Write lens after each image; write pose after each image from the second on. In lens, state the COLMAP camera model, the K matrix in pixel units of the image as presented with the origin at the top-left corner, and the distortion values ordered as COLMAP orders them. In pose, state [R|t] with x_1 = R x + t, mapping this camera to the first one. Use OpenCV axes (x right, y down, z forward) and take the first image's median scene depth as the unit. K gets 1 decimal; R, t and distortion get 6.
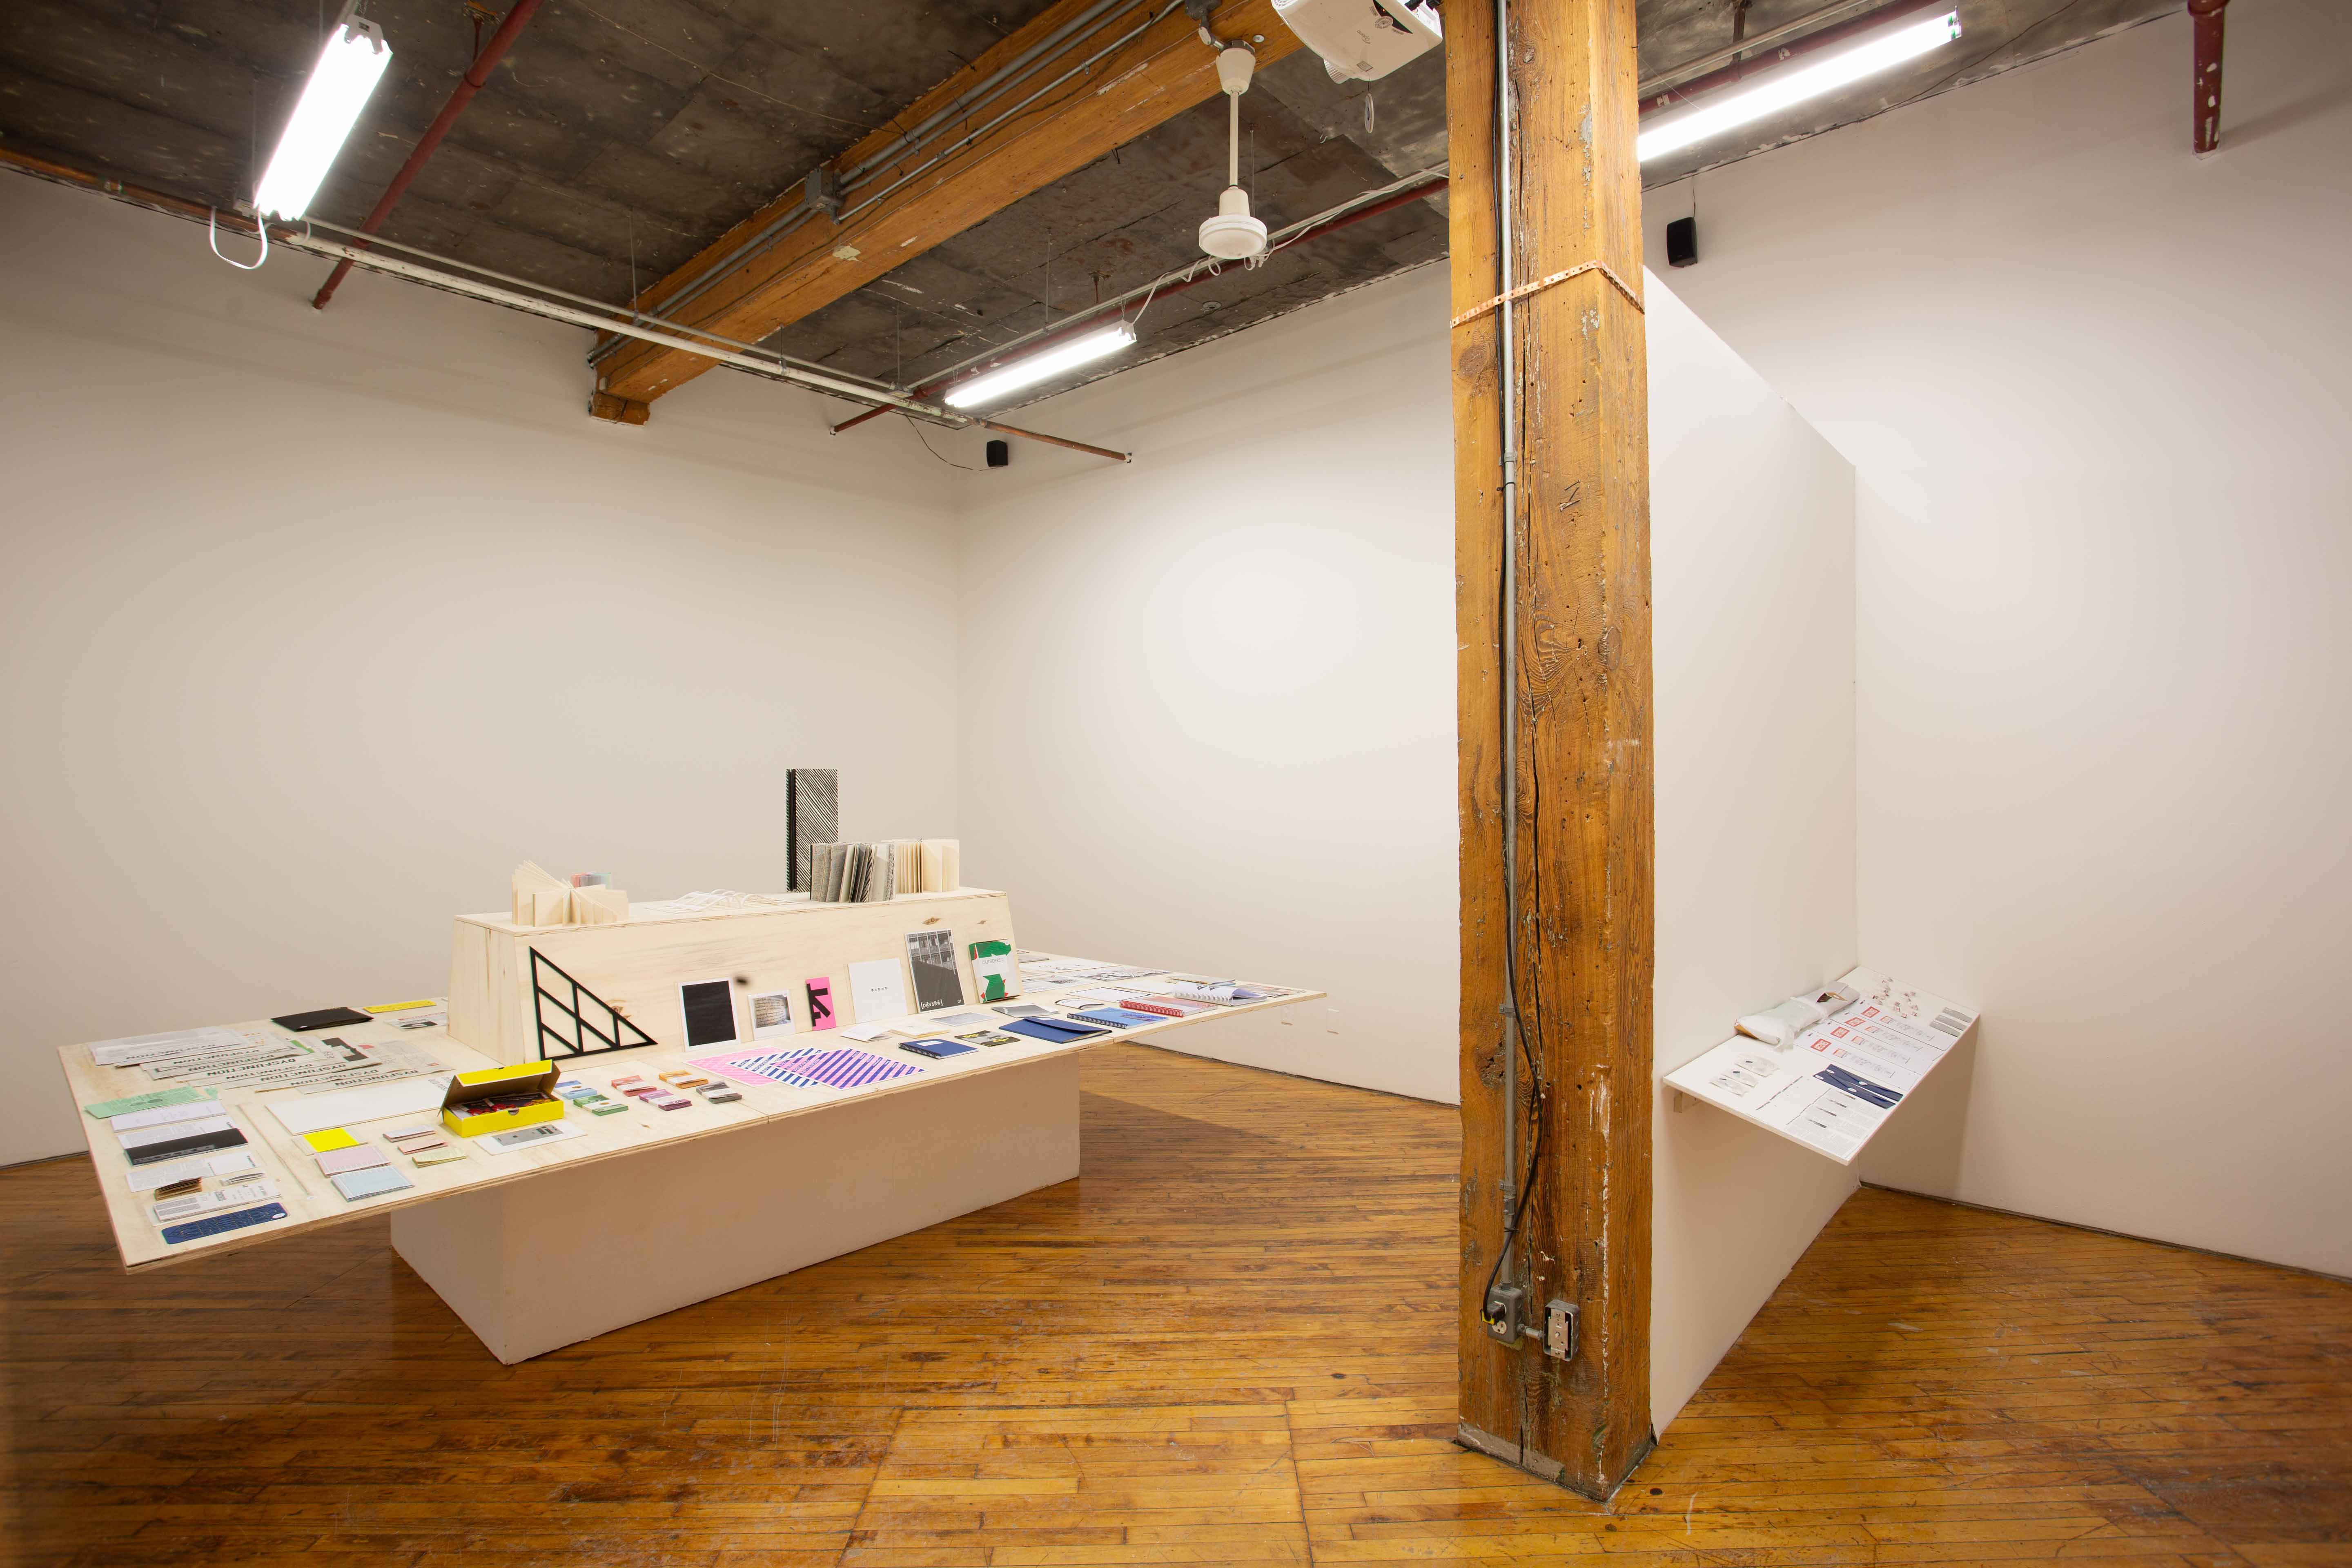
lens RADIAL K [[1137.9, 0, 1172.6], [0, 1137.9, 781.1], [0, 0, 1]] dist [-0.068701, 0.027054]
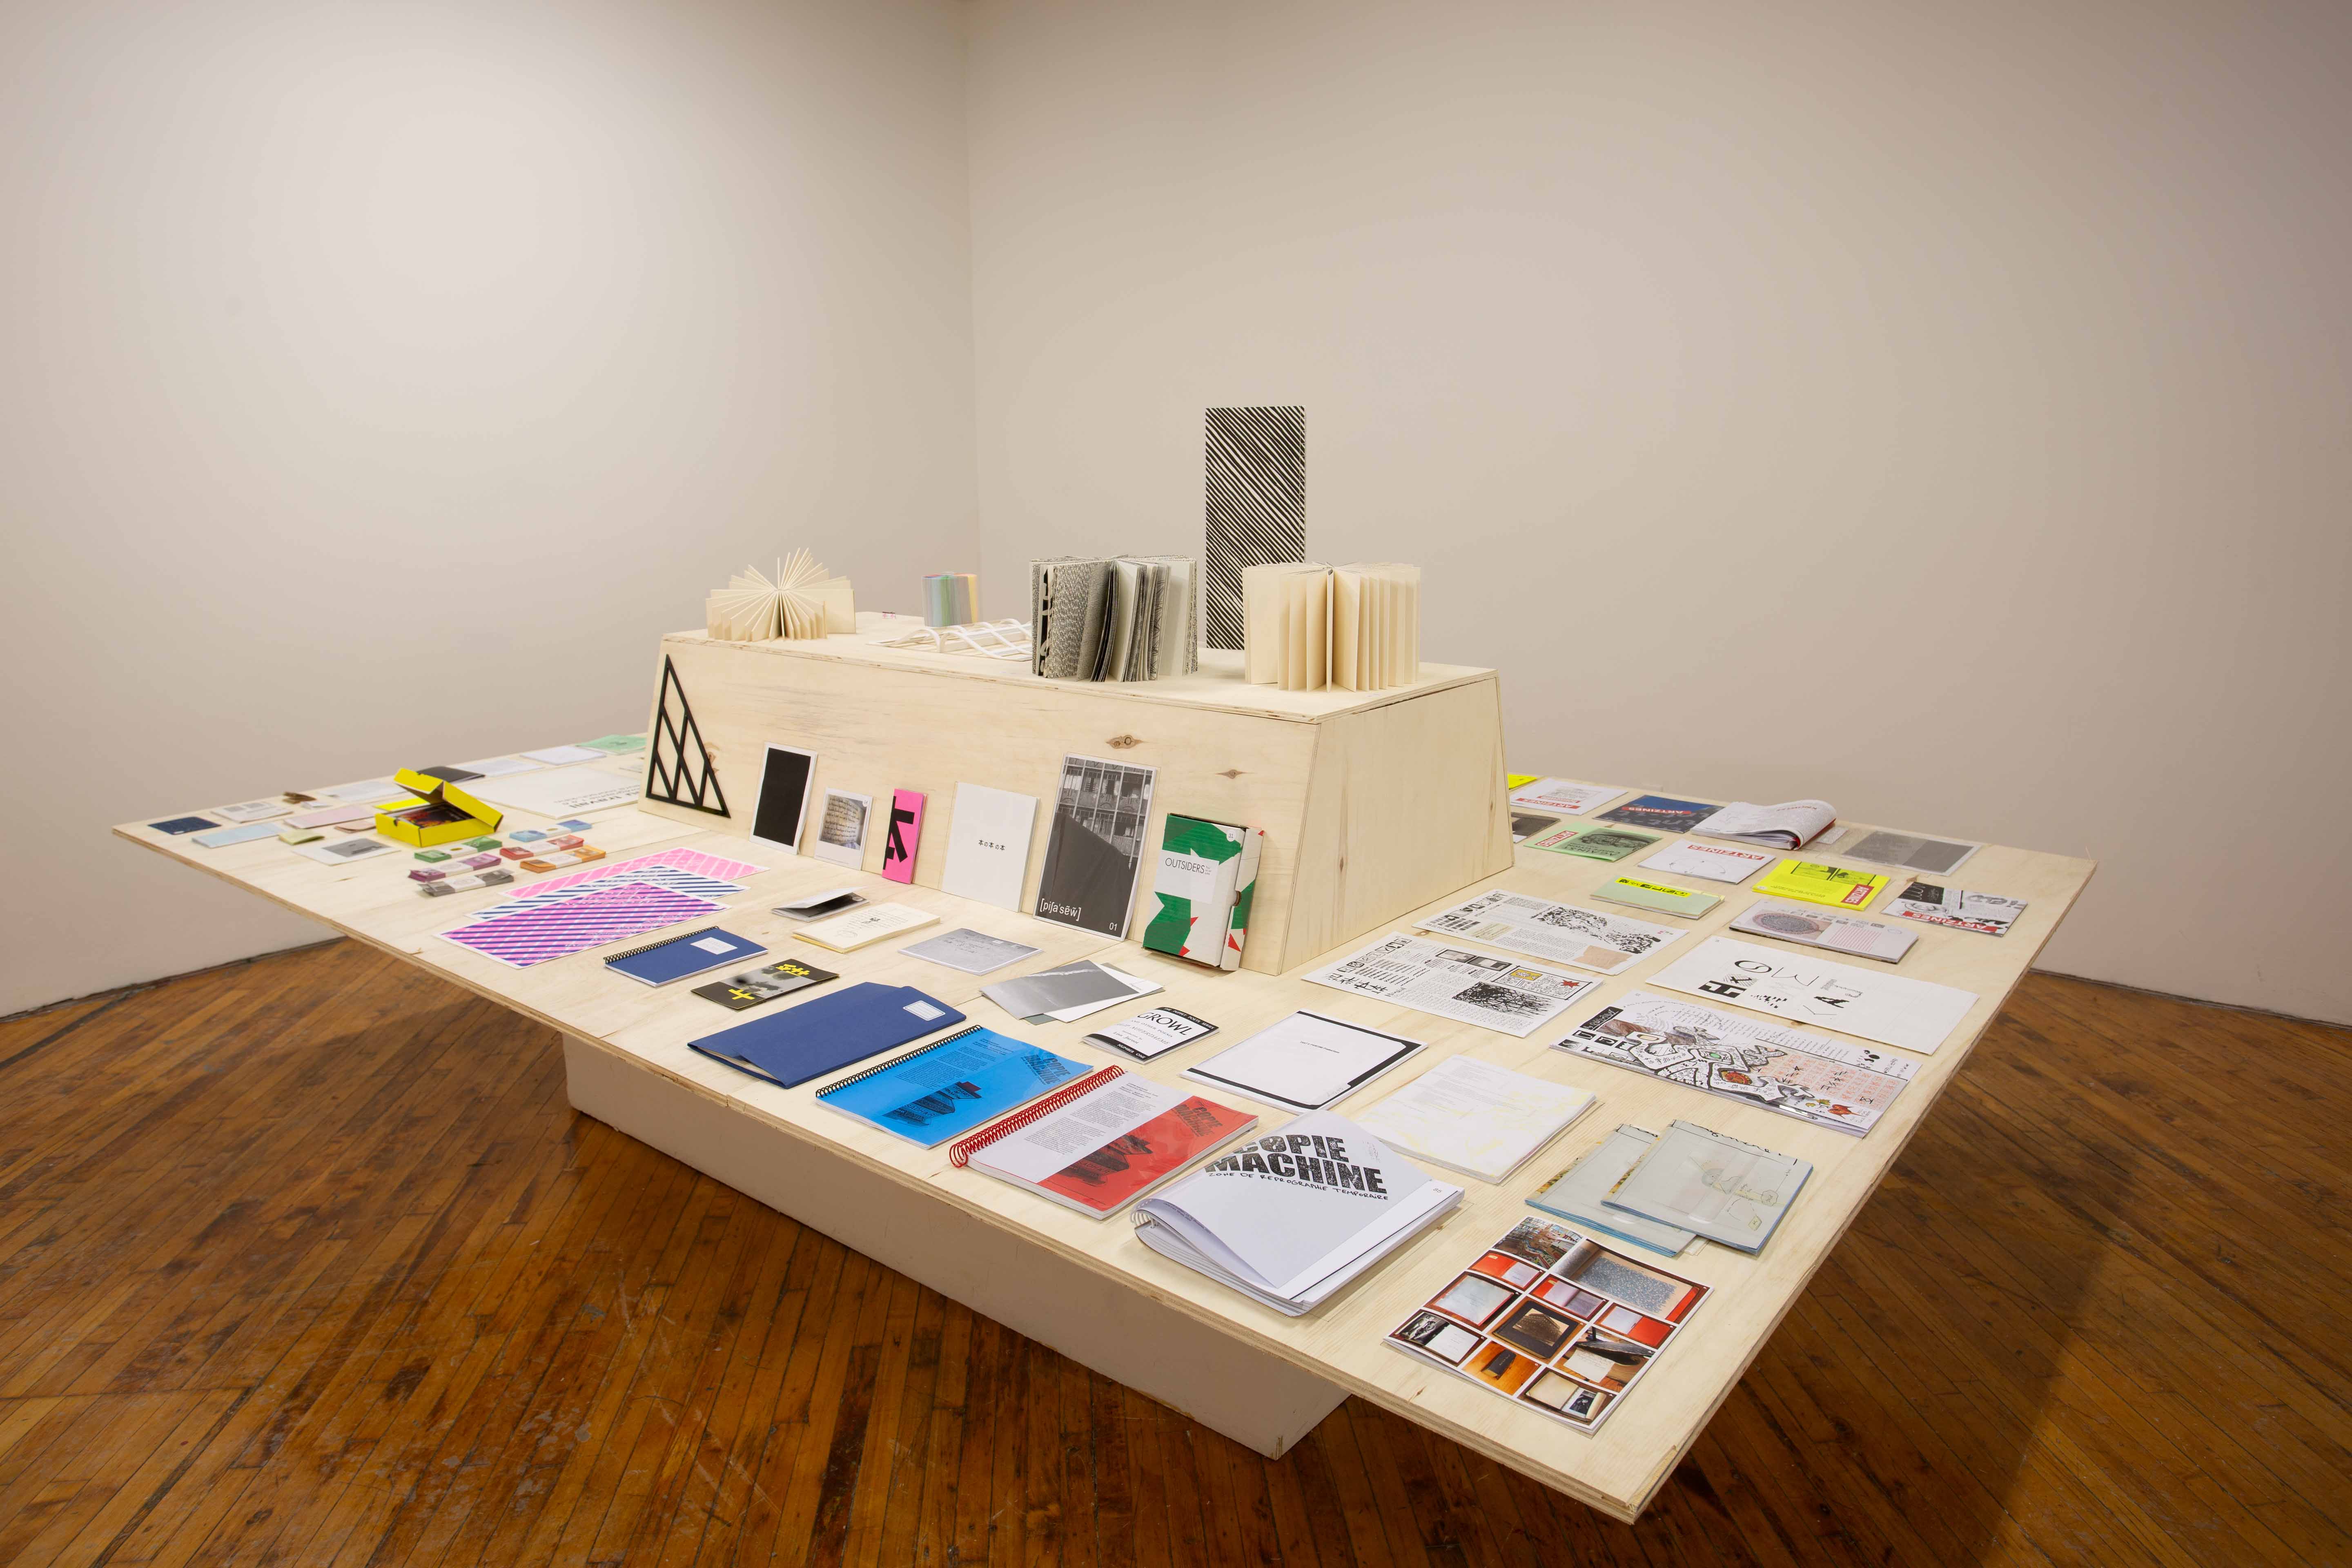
lens RADIAL K [[1497.5, 0, 1176.0], [0, 1497.5, 784.0], [0, 0, 1]] dist [-0.074440, 0.071817]
pose [[0.055543, 0.216406, -0.974722, 0.505029], [0.011625, 0.976023, 0.217357, 0.011711], [0.998389, -0.023404, 0.051695, 1.311281]]
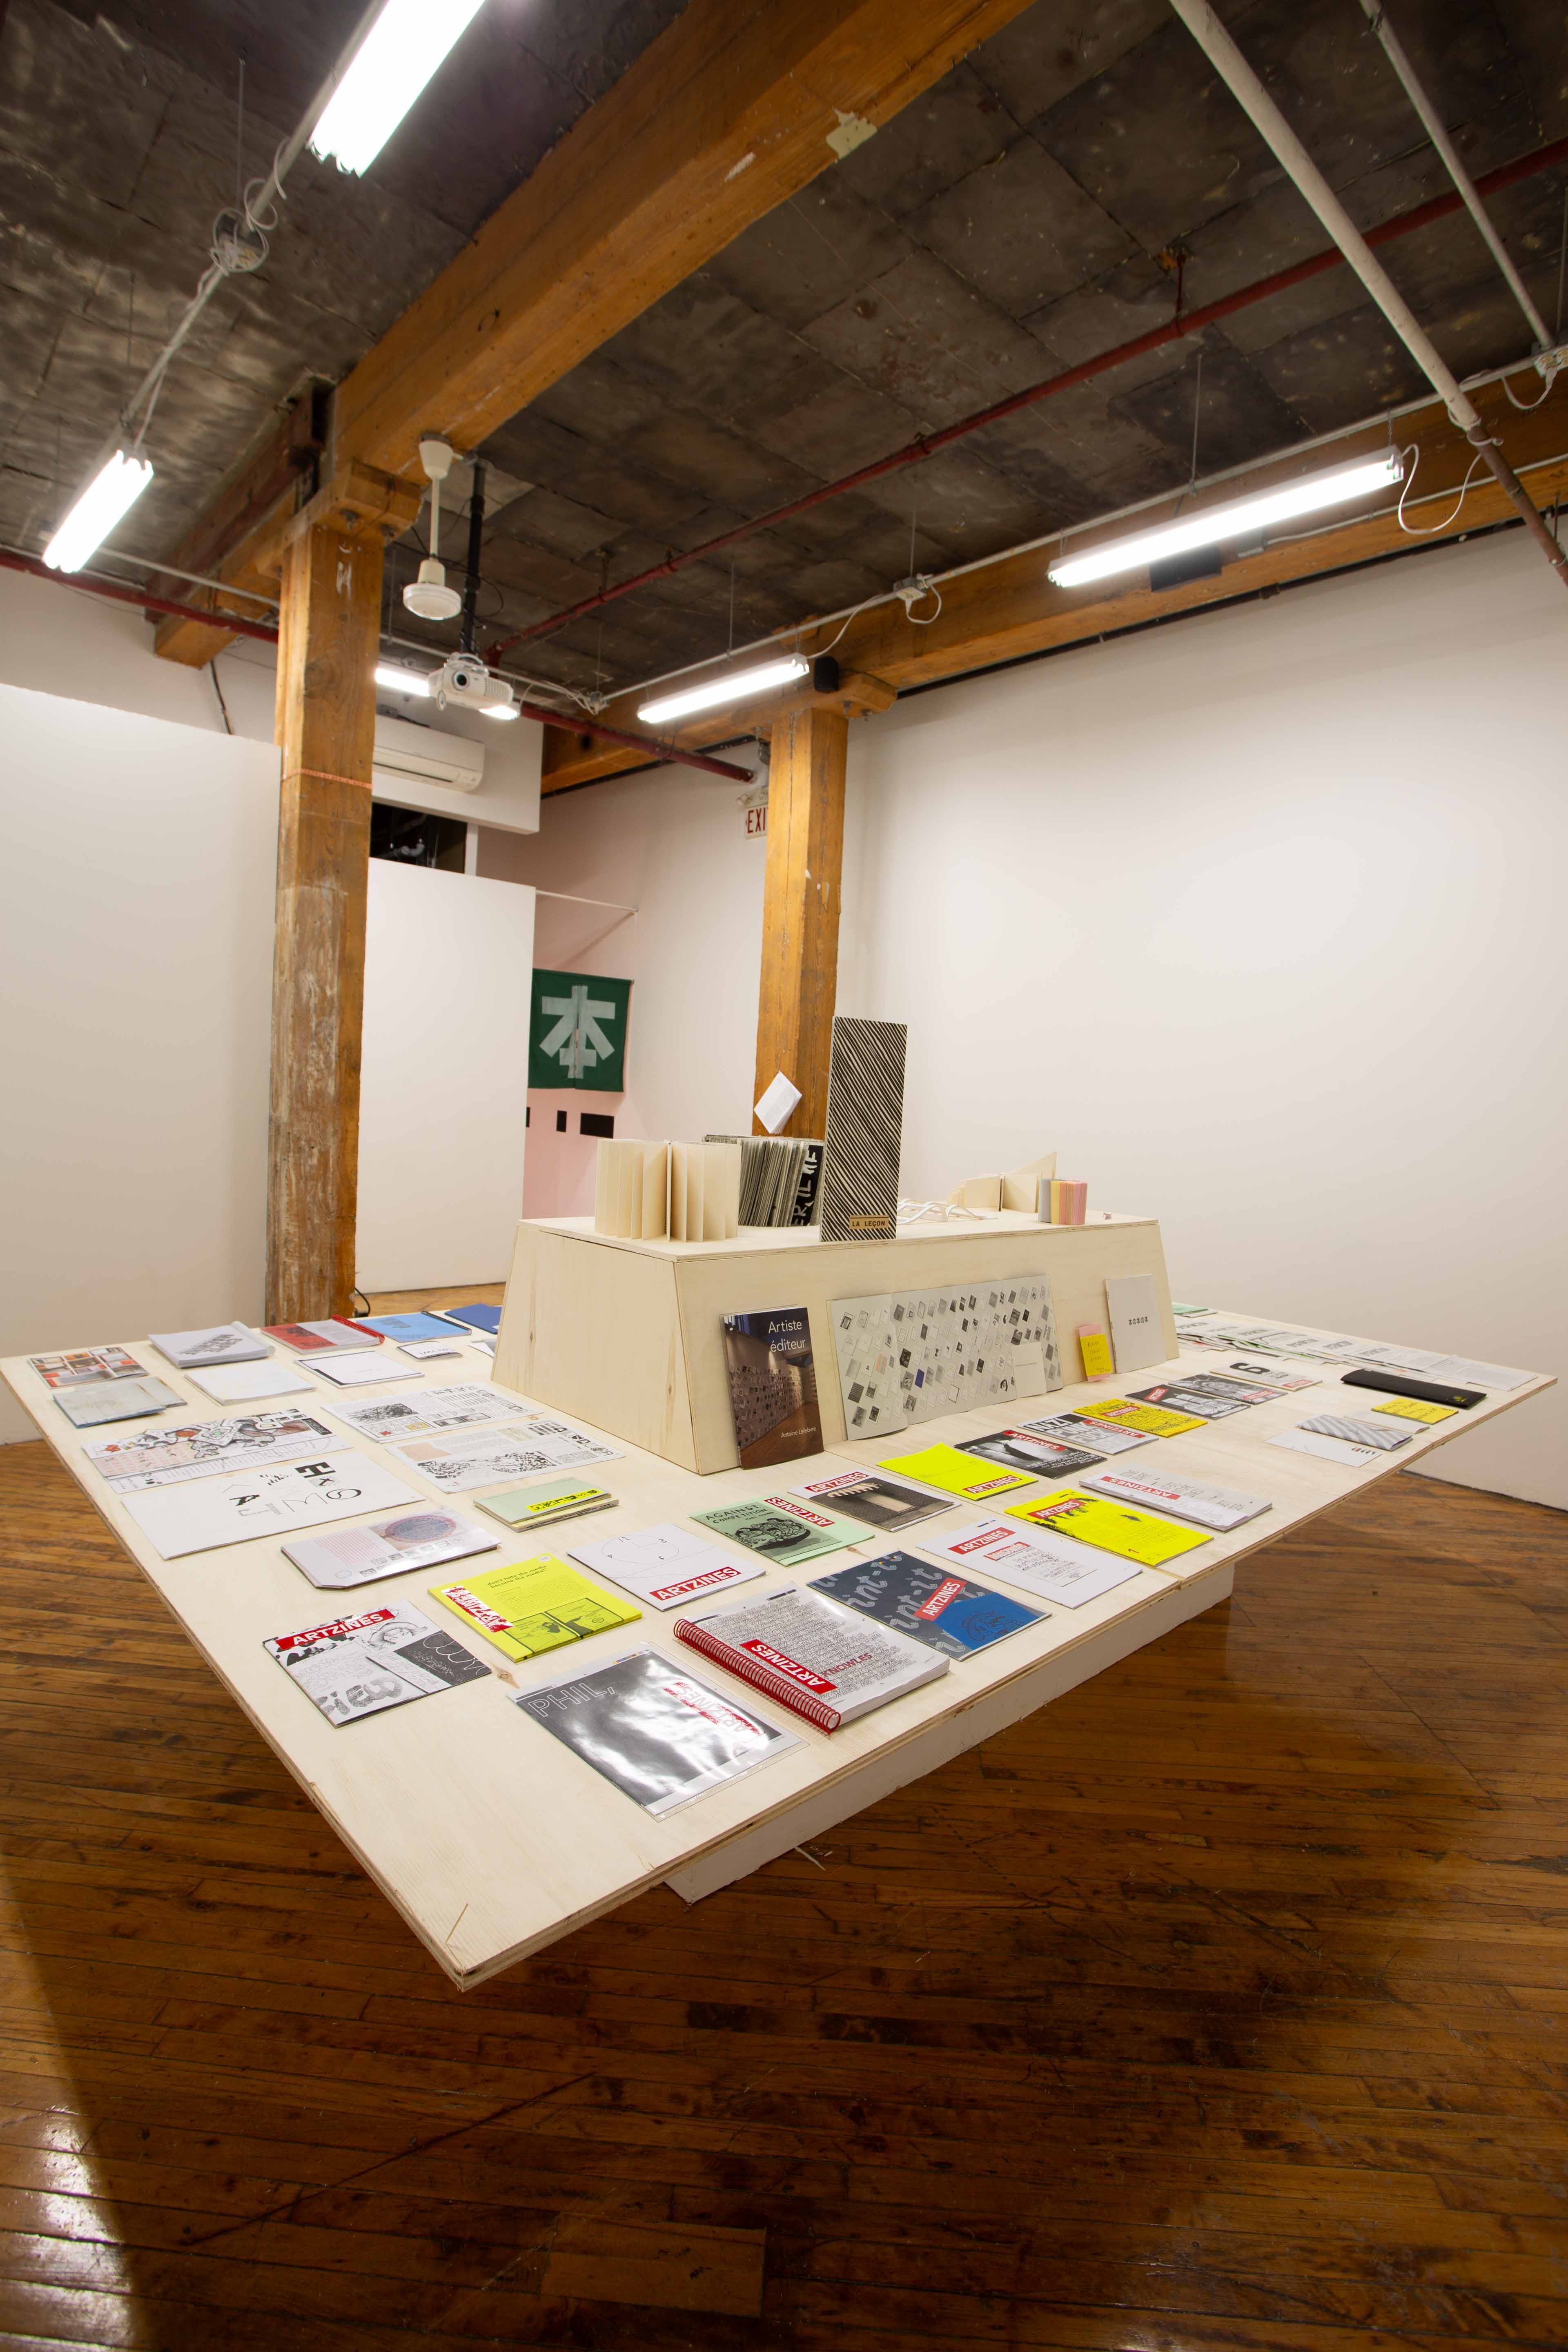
lens RADIAL K [[1139.8, 0, 784.0], [0, 1139.8, 1176.0], [0, 0, 1]] dist [-0.077370, 0.033158]
pose [[-0.995027, -0.058216, 0.080828, -0.462809], [-0.052771, 0.996292, 0.067945, 0.040886], [-0.084484, 0.063342, -0.994410, 2.212132]]
